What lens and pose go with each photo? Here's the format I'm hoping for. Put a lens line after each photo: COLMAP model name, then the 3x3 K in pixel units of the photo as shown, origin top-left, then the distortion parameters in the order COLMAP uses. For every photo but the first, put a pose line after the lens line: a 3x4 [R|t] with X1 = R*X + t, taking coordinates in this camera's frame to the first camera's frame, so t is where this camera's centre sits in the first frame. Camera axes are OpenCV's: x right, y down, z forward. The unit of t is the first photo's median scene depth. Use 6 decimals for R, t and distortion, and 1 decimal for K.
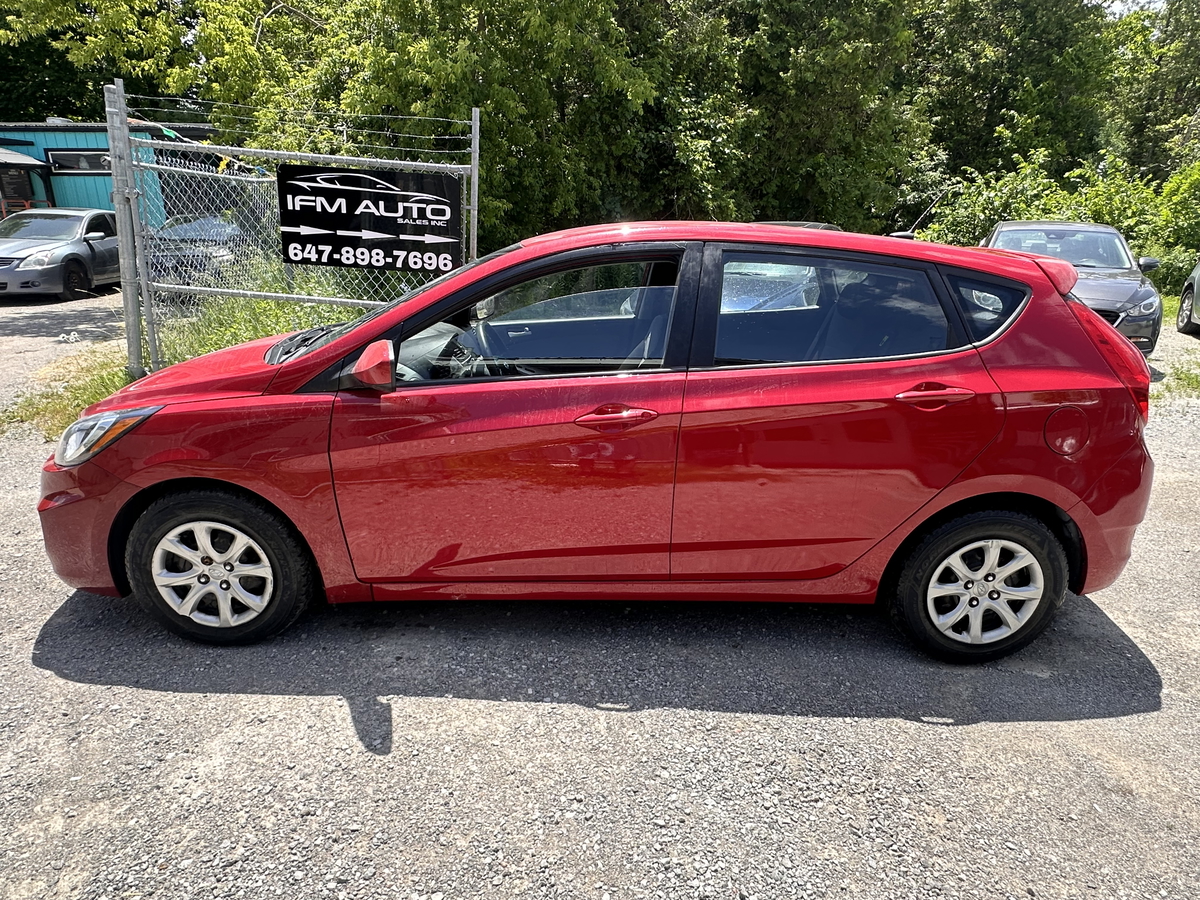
lens RADIAL K [[710.3, 0, 593.0], [0, 710.3, 446.2], [0, 0, 1]] dist [0.004265, -0.009583]
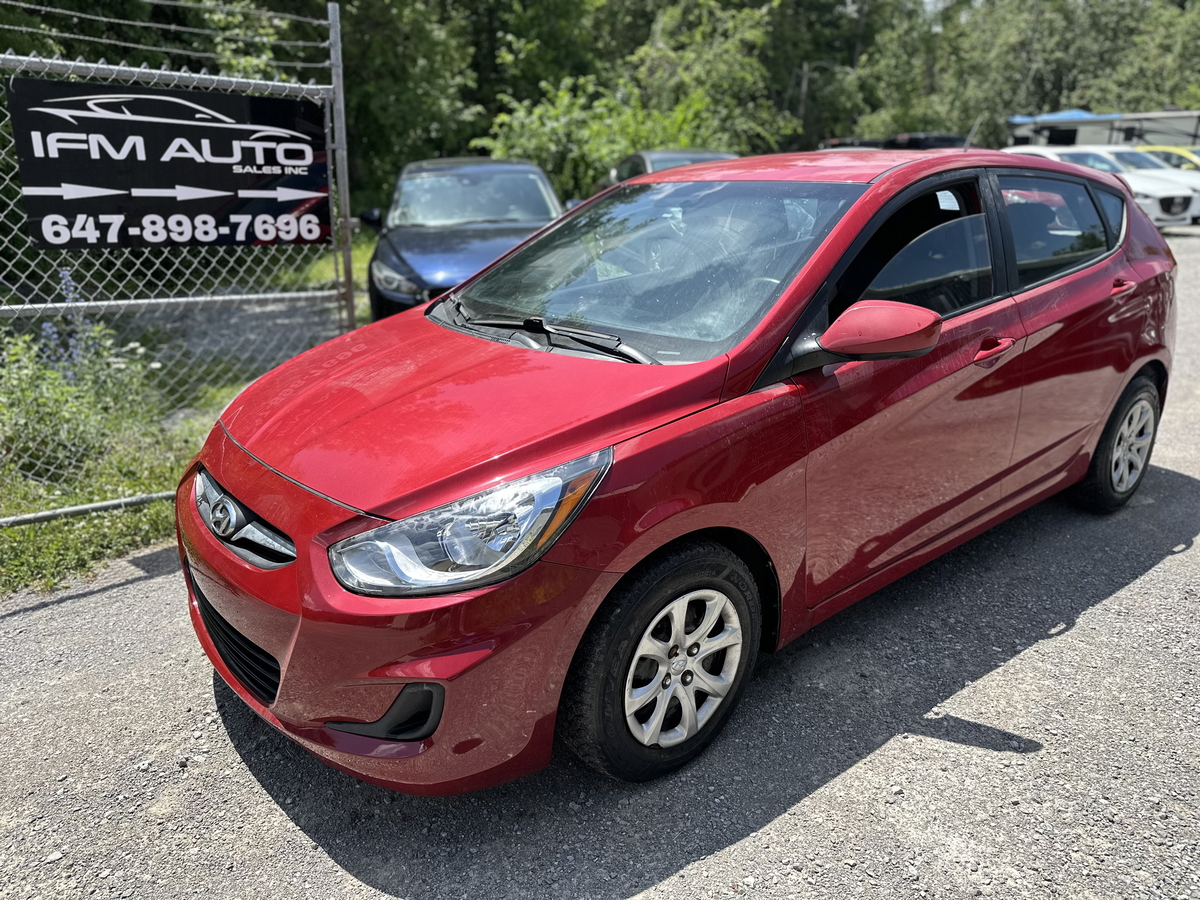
lens RADIAL K [[874.9, 0, 603.1], [0, 874.9, 428.6], [0, 0, 1]] dist [0.063453, -0.066464]
pose [[0.771366, -0.218095, 0.597854, -1.036348], [0.222230, 0.972615, 0.068079, -0.124743], [-0.596329, 0.080347, 0.798709, 0.320214]]
